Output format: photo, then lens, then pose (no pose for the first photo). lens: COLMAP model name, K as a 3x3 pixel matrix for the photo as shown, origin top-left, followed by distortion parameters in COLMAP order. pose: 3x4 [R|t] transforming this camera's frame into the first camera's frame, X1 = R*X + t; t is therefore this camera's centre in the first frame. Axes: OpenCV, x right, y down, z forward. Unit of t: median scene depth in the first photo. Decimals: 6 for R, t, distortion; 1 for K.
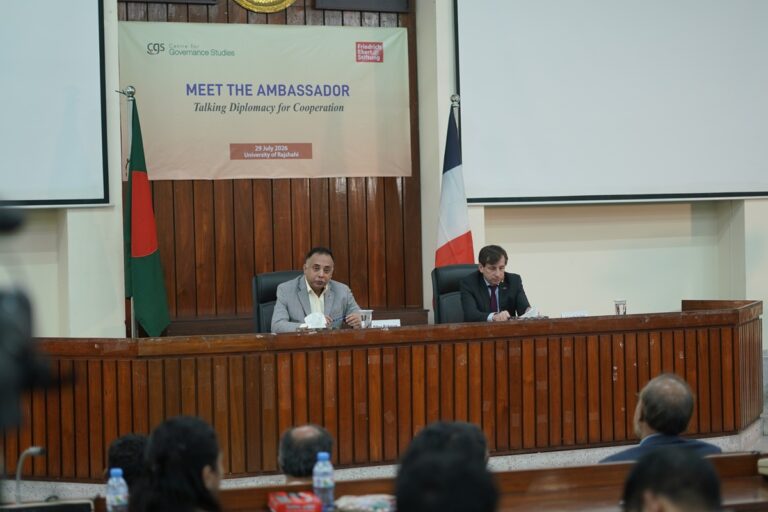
lens RADIAL K [[1723.1, 0, 386.8], [0, 1723.1, 258.5], [0, 0, 1]] dist [-0.003199, 0.000000]
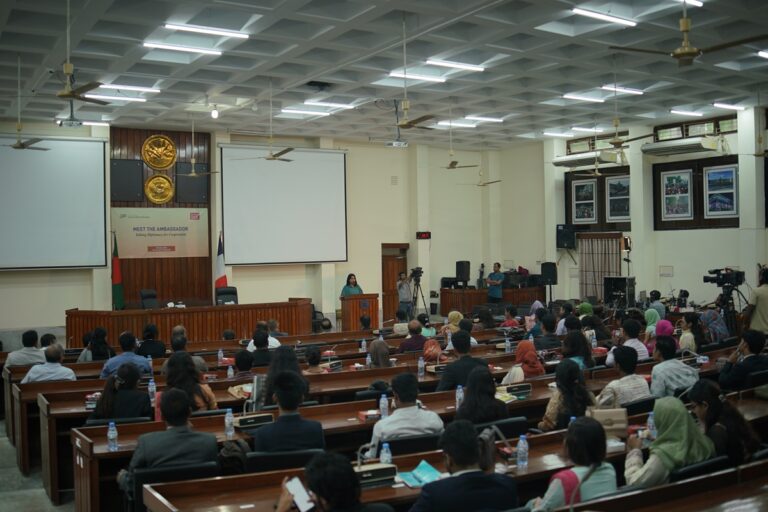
lens RADIAL K [[775.5, 0, 377.5], [0, 775.5, 262.2], [0, 0, 1]] dist [-0.111275, 0.000000]
pose [[0.987426, 0.004287, 0.158022, 0.097366], [-0.002933, 0.999957, -0.008798, -0.027493], [-0.158053, 0.008224, 0.987396, -0.416121]]
